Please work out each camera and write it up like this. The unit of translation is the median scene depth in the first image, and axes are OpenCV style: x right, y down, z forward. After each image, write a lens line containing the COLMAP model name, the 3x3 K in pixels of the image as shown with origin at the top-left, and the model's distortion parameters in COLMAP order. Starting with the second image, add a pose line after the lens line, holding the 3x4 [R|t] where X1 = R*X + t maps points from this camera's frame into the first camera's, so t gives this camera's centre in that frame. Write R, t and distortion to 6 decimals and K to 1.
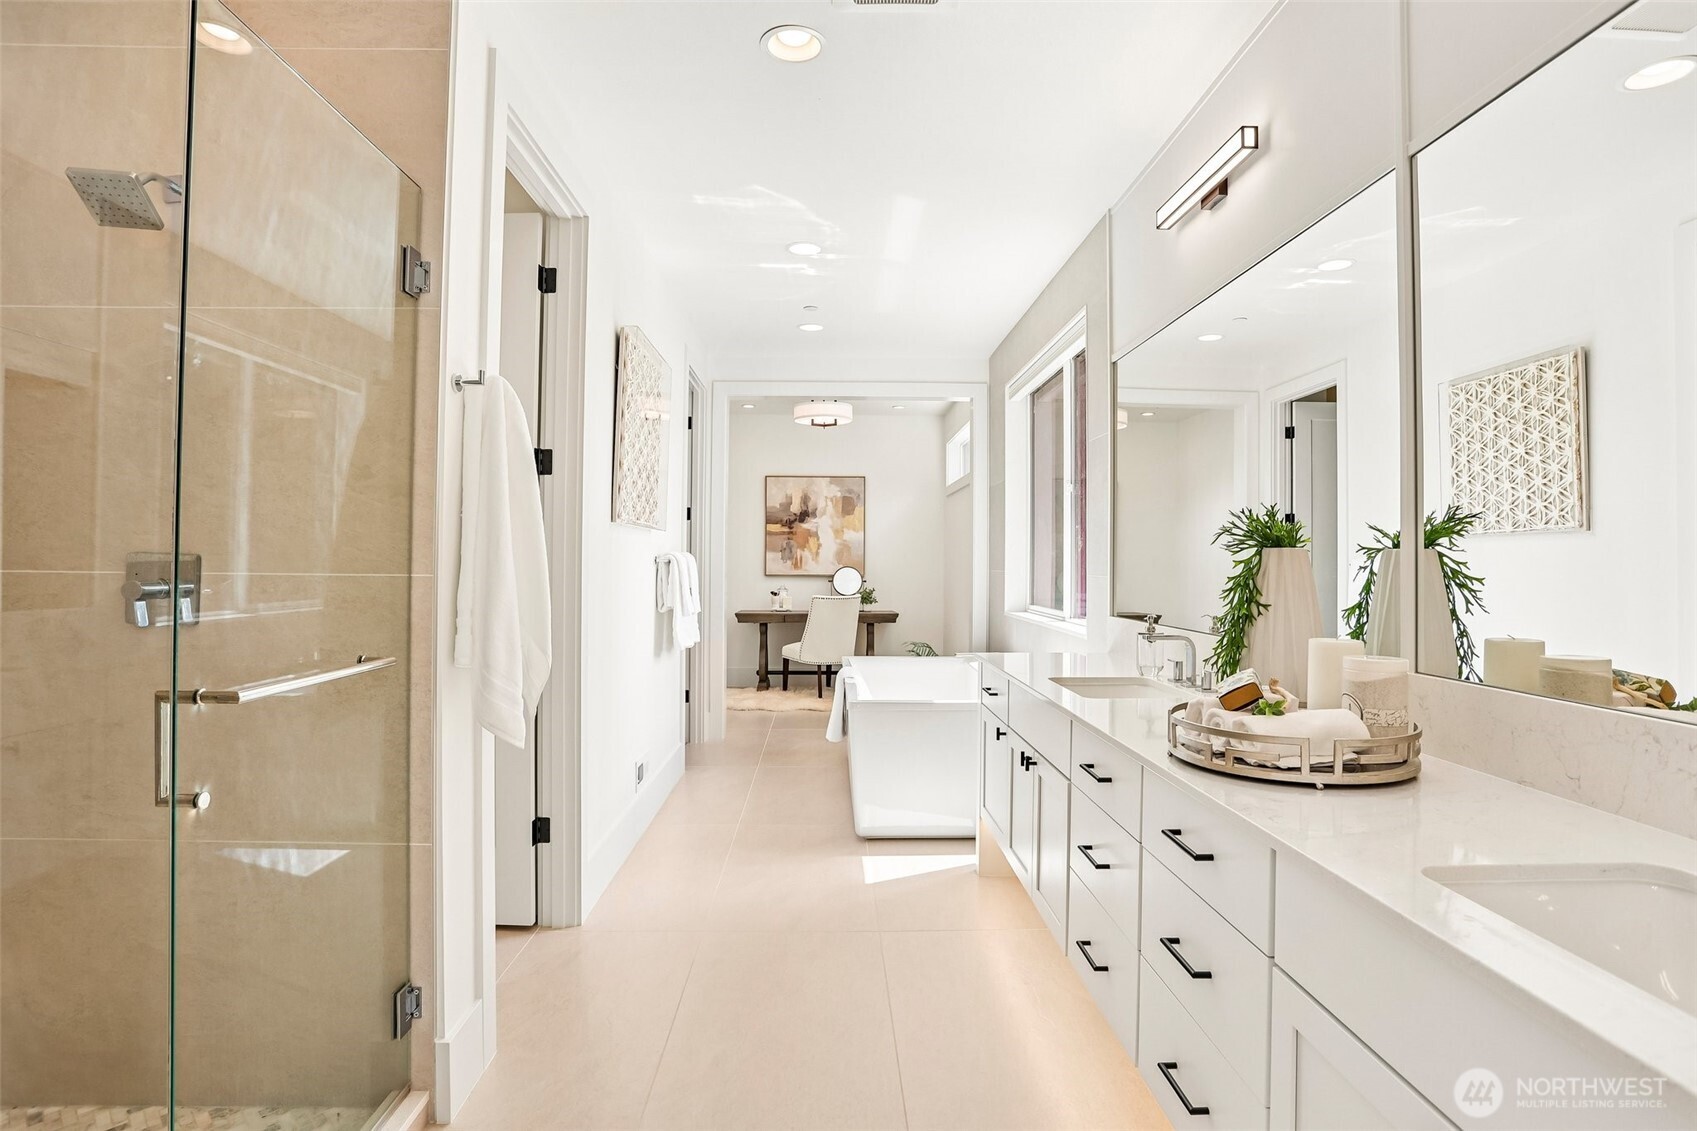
lens RADIAL K [[857.9, 0, 845.4], [0, 857.9, 552.7], [0, 0, 1]] dist [-0.030085, 0.000303]
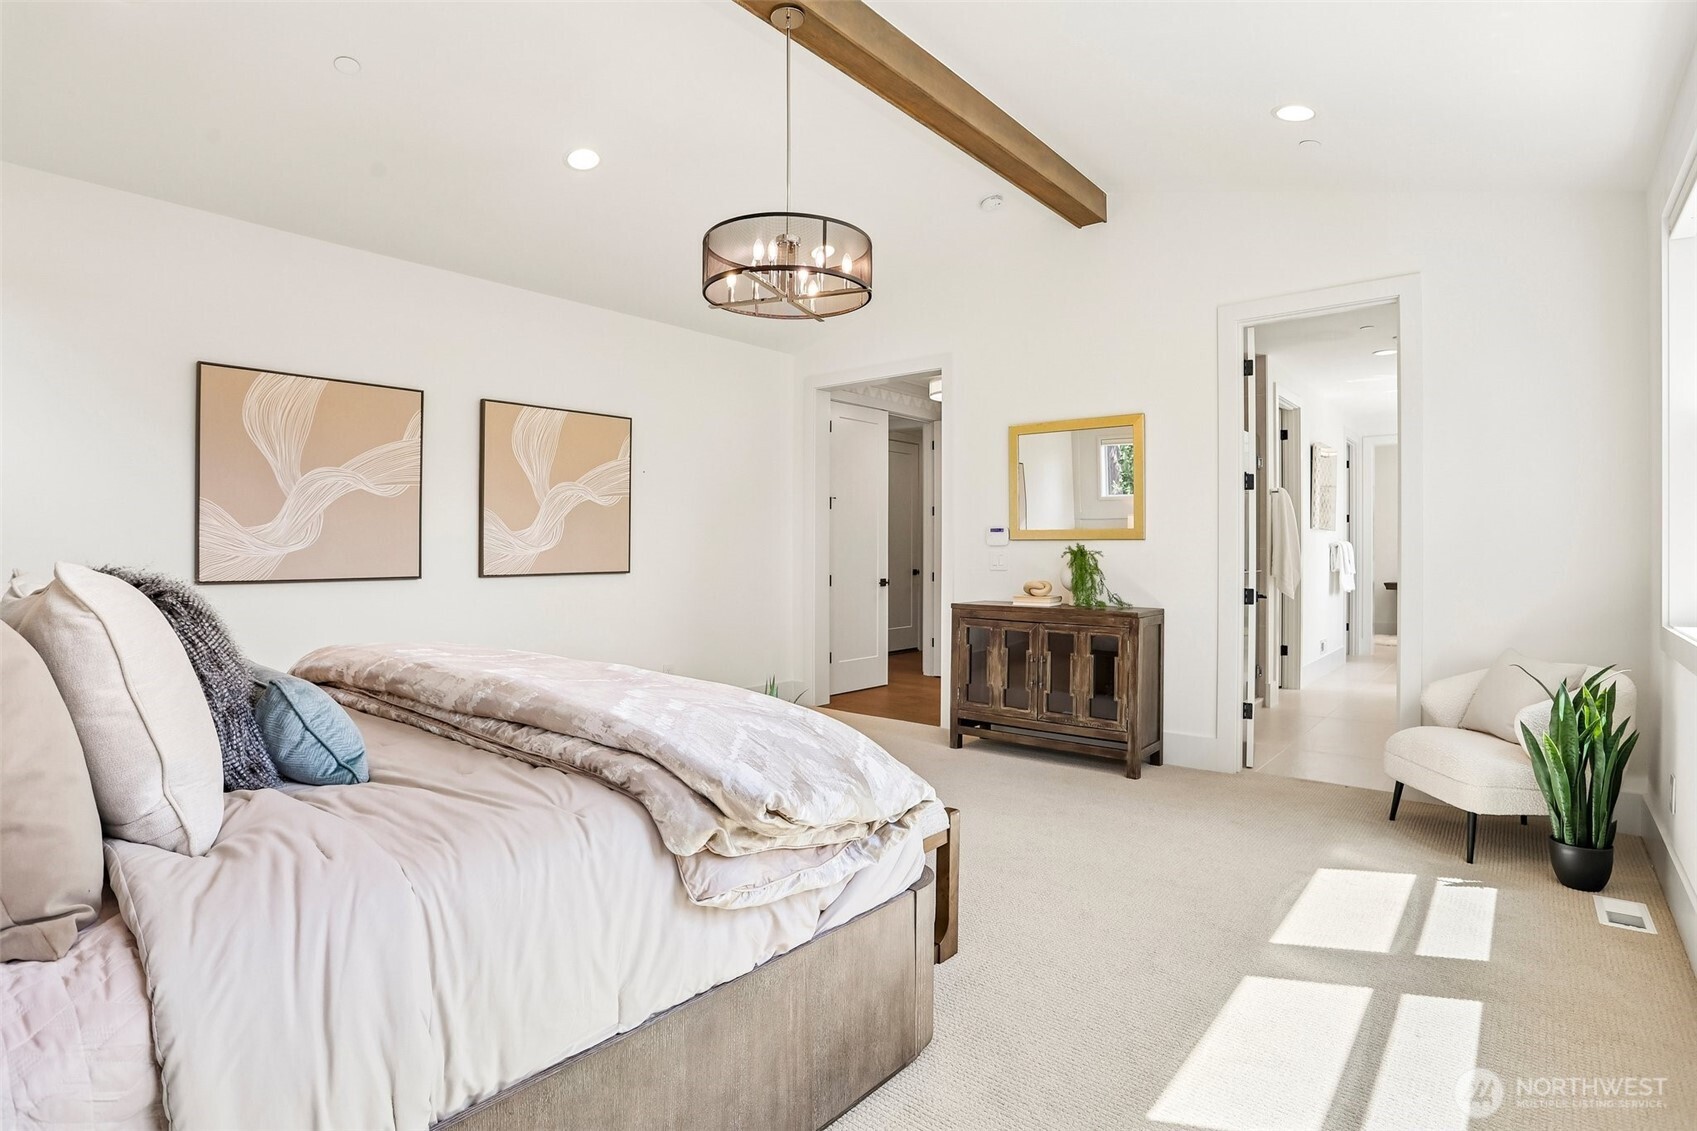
lens RADIAL K [[821.8, 0, 852.7], [0, 821.8, 557.8], [0, 0, 1]] dist [-0.029853, 0.002279]
pose [[0.746853, -0.006843, -0.664953, 0.213917], [0.014459, 0.999878, 0.005951, 0.009741], [0.664831, -0.014060, 0.746861, -1.181407]]
